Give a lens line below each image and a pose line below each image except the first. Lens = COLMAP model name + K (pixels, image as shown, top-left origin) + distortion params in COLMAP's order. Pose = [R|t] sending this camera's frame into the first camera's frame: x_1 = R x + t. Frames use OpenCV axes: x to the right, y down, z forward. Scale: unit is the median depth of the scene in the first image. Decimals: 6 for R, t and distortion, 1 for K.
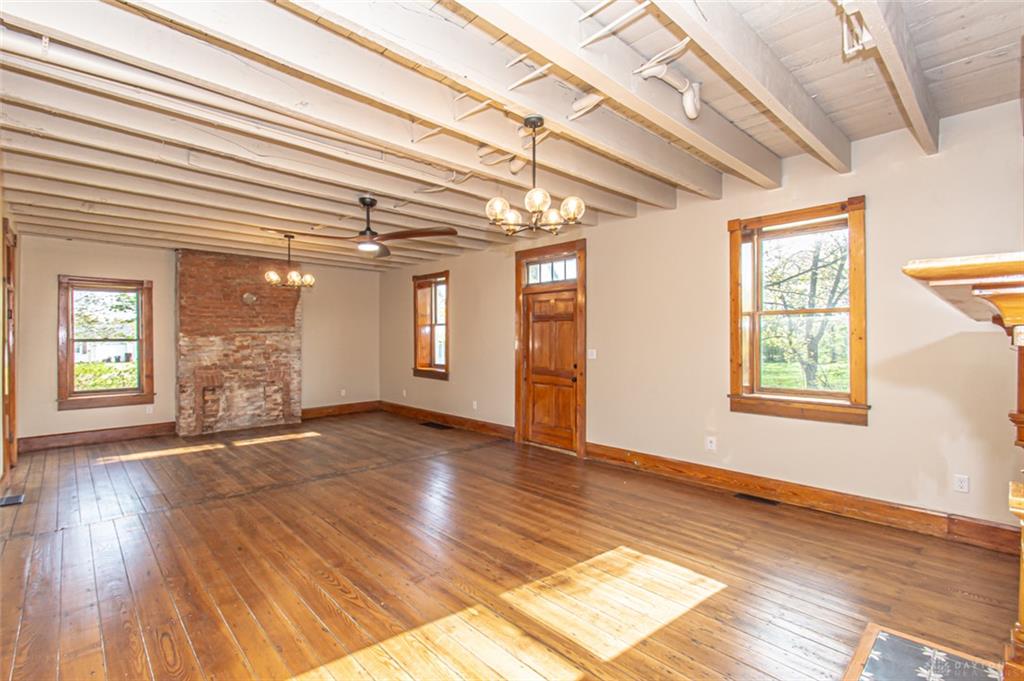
lens RADIAL K [[456.7, 0, 503.7], [0, 456.7, 338.9], [0, 0, 1]] dist [0.004165, -0.008115]
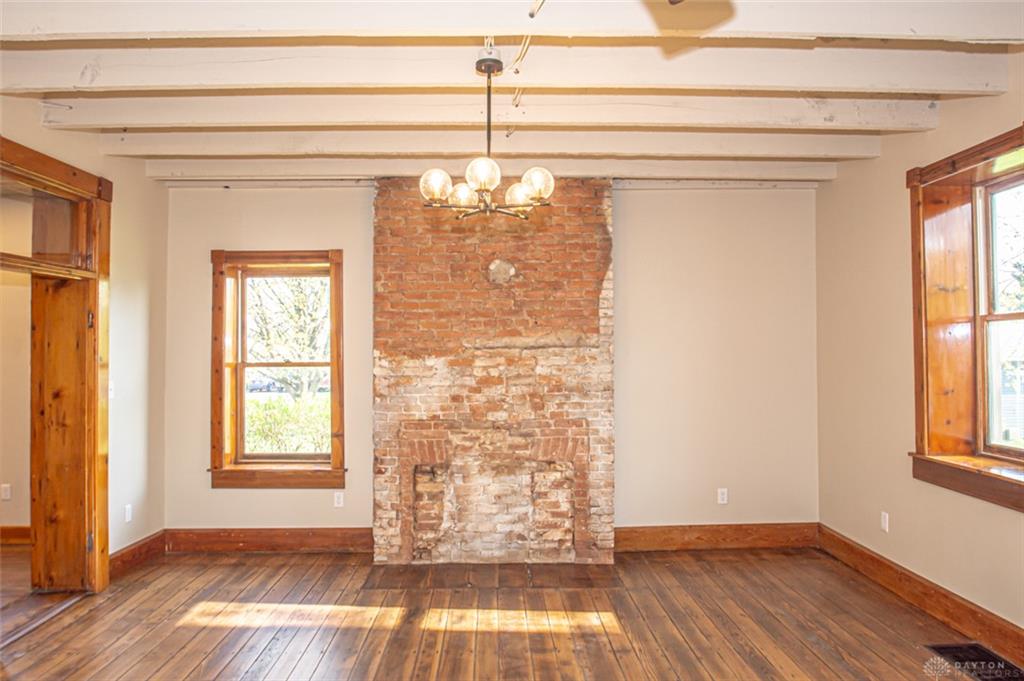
lens RADIAL K [[734.2, 0, 503.4], [0, 734.2, 347.2], [0, 0, 1]] dist [-0.041085, 0.003176]
pose [[0.748103, -0.010110, -0.663506, -0.083354], [0.001006, 0.999900, -0.014102, -0.005019], [0.663582, 0.009882, 0.748038, 0.481912]]
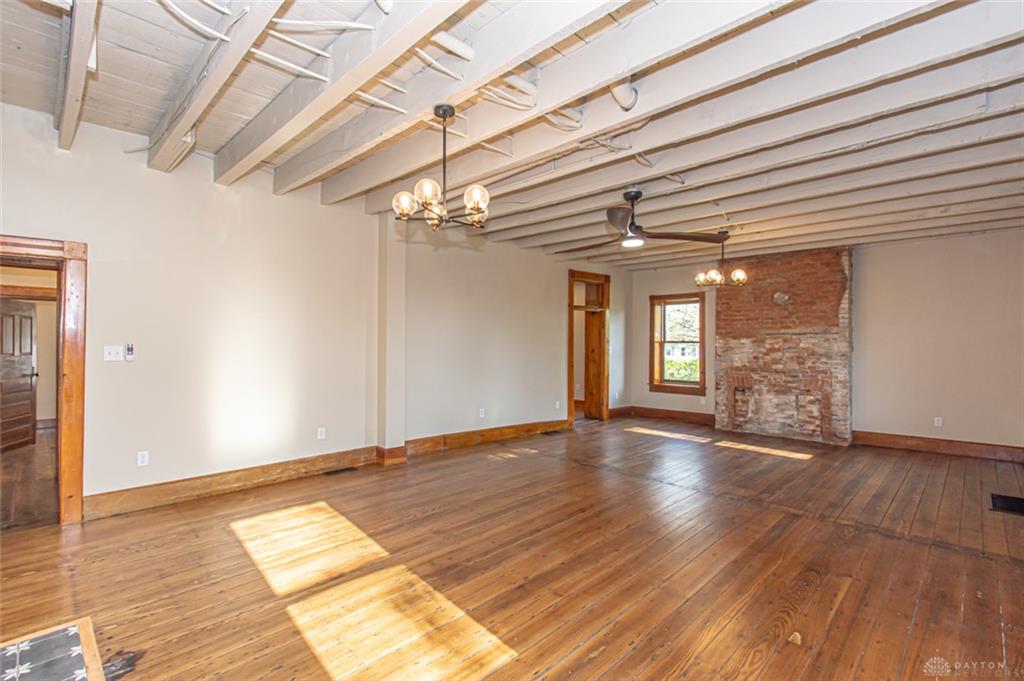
lens RADIAL K [[456.7, 0, 485.1], [0, 456.7, 340.5], [0, 0, 1]] dist [0.004165, -0.008115]
pose [[0.049437, 0.000169, -0.998777, 0.358407], [-0.006752, 0.999977, -0.000165, 0.002562], [0.998754, 0.006752, 0.049437, 0.363238]]
